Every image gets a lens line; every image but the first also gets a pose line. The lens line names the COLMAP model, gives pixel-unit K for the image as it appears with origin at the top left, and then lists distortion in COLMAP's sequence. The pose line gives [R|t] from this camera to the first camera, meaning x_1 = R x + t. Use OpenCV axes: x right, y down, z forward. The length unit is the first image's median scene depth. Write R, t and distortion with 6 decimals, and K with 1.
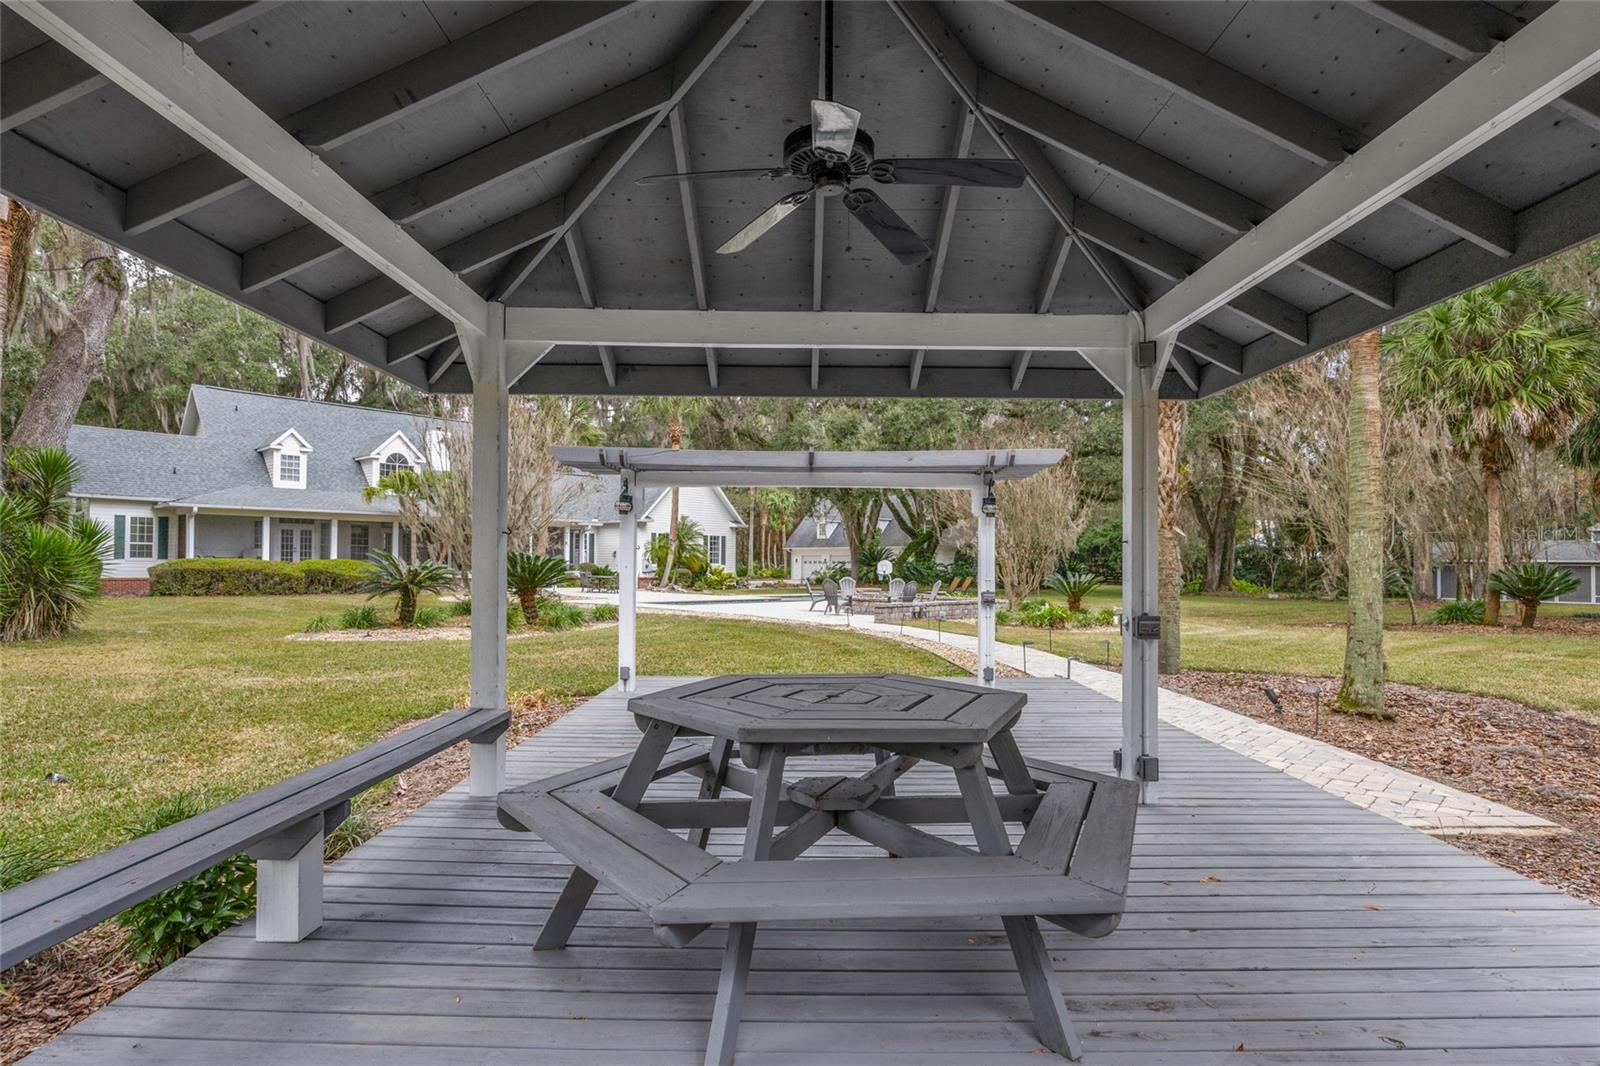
lens RADIAL K [[826.4, 0, 806.7], [0, 826.4, 547.8], [0, 0, 1]] dist [-0.007858, -0.001898]
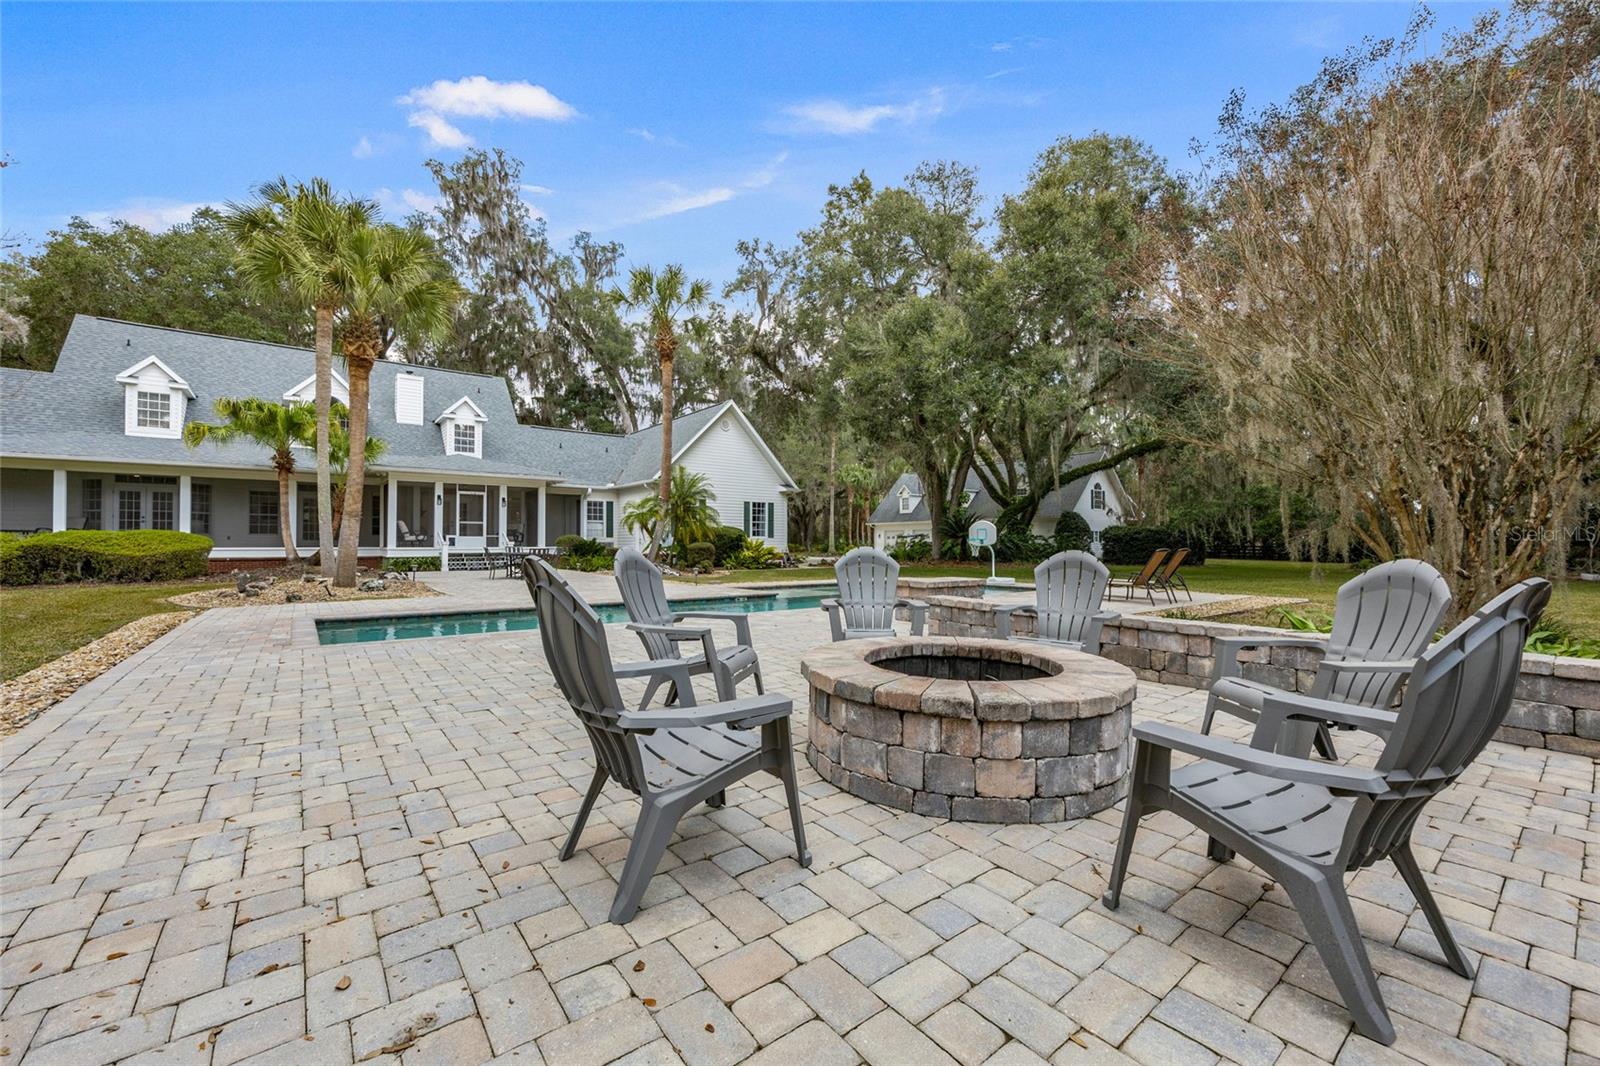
lens RADIAL K [[634.5, 0, 799.5], [0, 634.5, 537.7], [0, 0, 1]] dist [0.000461, 0.000327]
pose [[0.986341, -0.010806, -0.164359, 0.040414], [0.012526, 0.999877, 0.009433, 0.019916], [0.164237, -0.011363, 0.986355, 0.523522]]
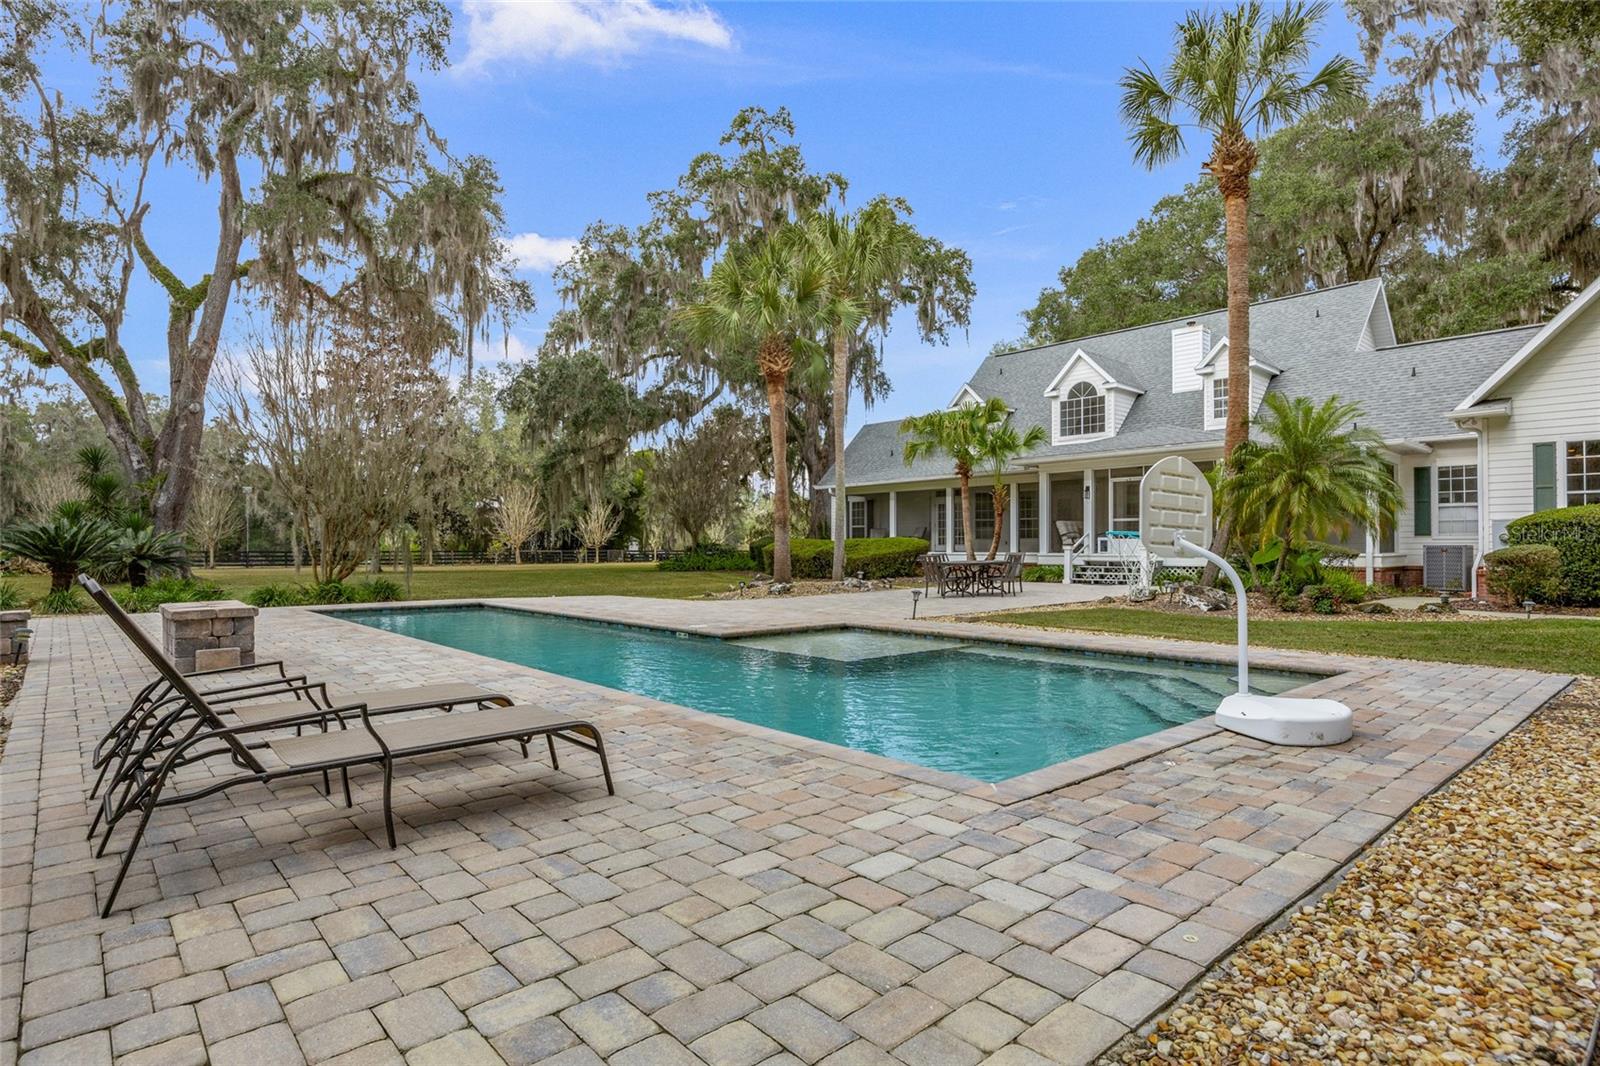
lens RADIAL K [[826.4, 0, 806.7], [0, 826.4, 547.8], [0, 0, 1]] dist [-0.007858, -0.001898]
pose [[-0.084680, -0.008112, -0.996375, 0.229000], [0.021475, 0.999720, -0.009964, 0.027923], [0.996177, -0.022240, -0.084482, 0.895885]]
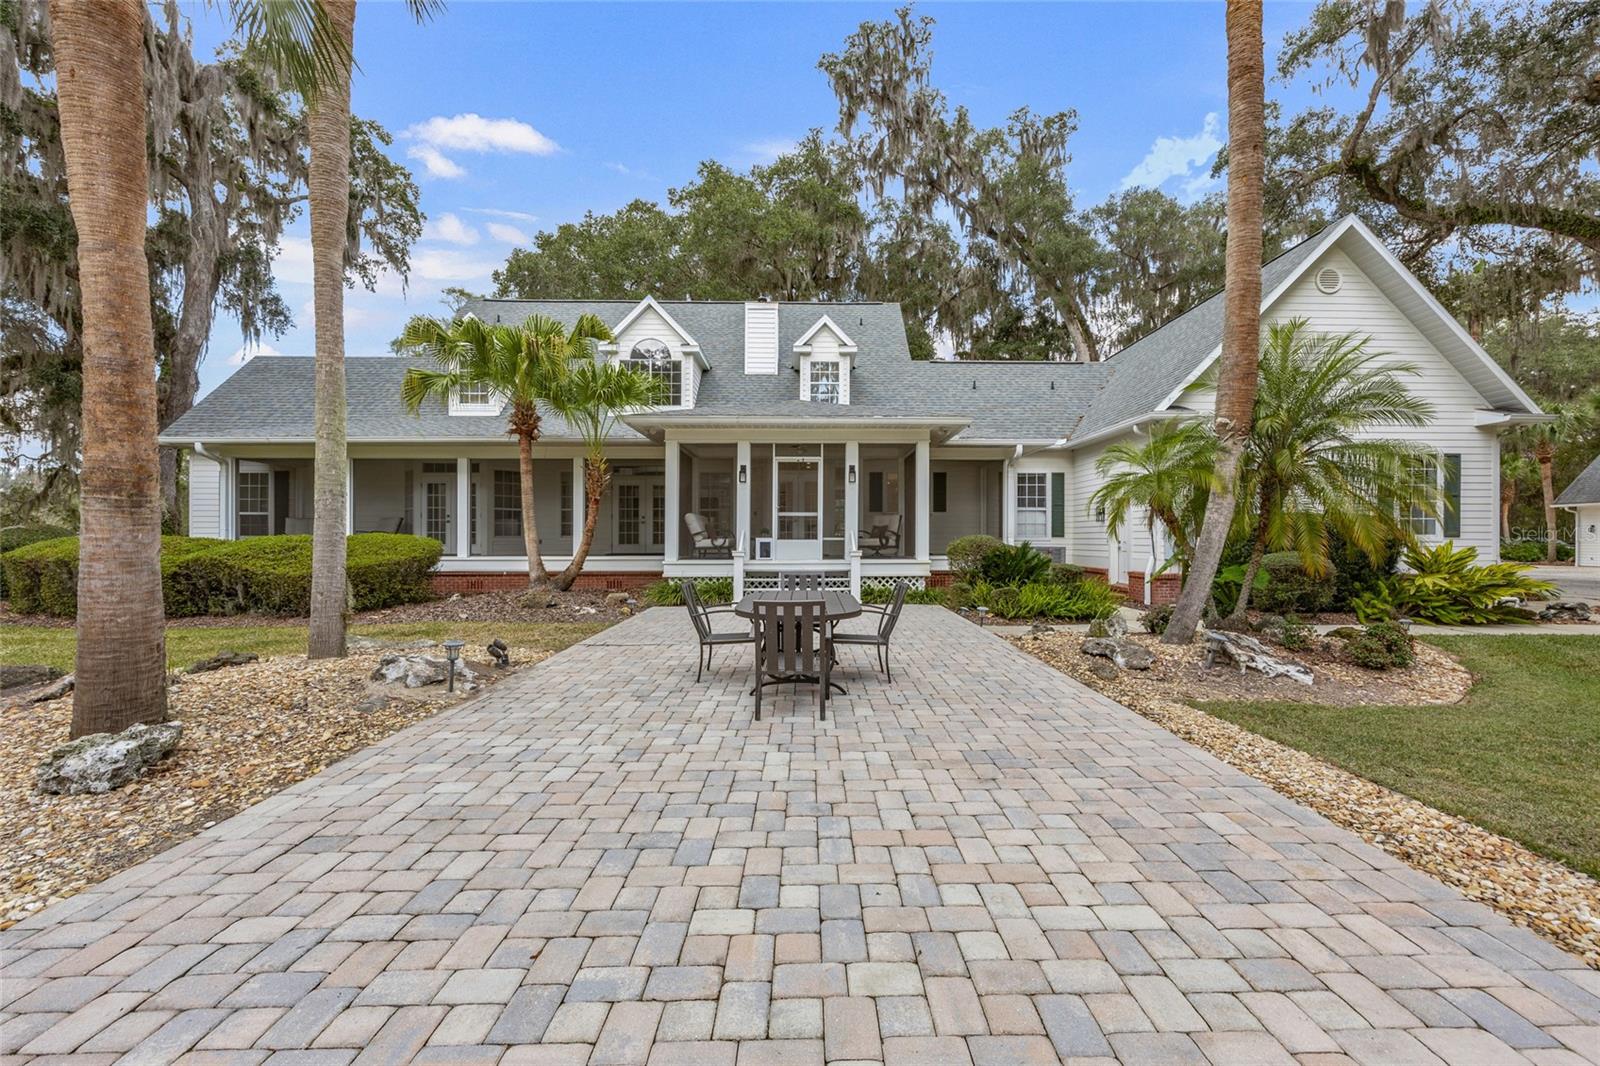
lens RADIAL K [[646.7, 0, 817.6], [0, 646.7, 539.4], [0, 0, 1]] dist [0.000890, 0.000198]
pose [[0.690233, -0.007874, -0.723545, -0.120060], [0.021225, 0.999731, 0.009368, 0.017396], [0.723276, -0.021823, 0.690214, 0.847788]]
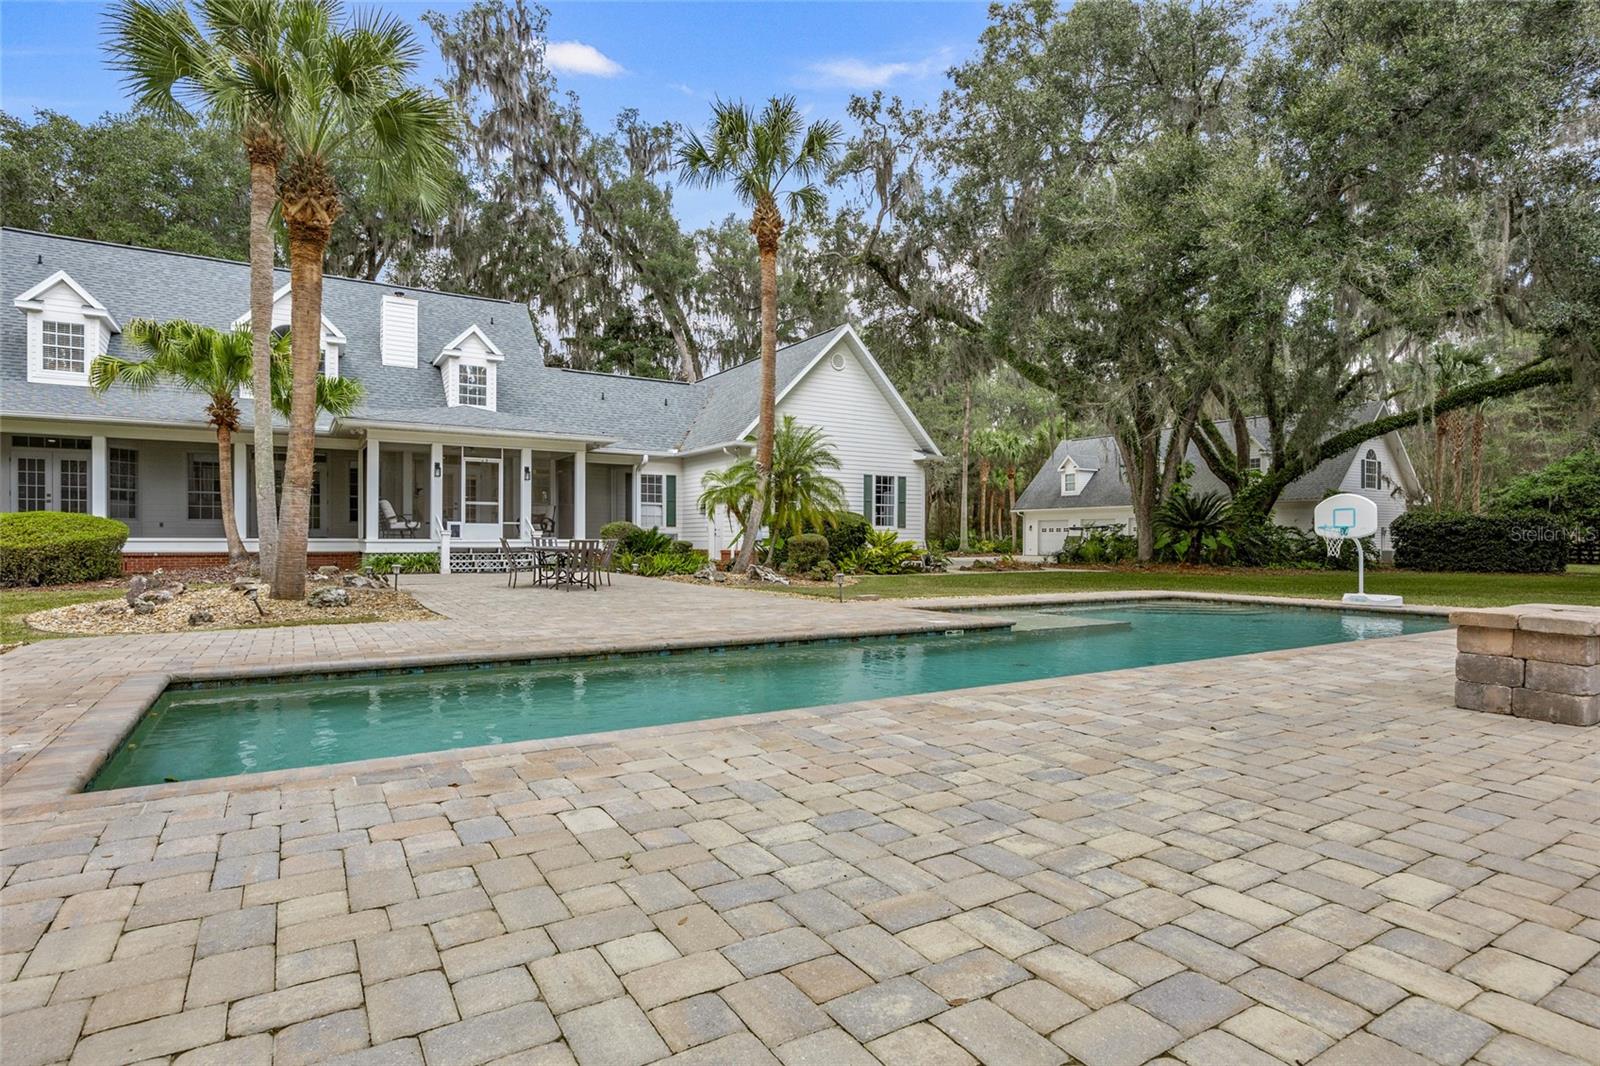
lens RADIAL K [[826.4, 0, 806.7], [0, 826.4, 547.8], [0, 0, 1]] dist [-0.007858, -0.001898]
pose [[0.963874, -0.002438, -0.266348, -0.019569], [0.010244, 0.999558, 0.027924, 0.023486], [0.266162, -0.029643, 0.963472, 0.605092]]
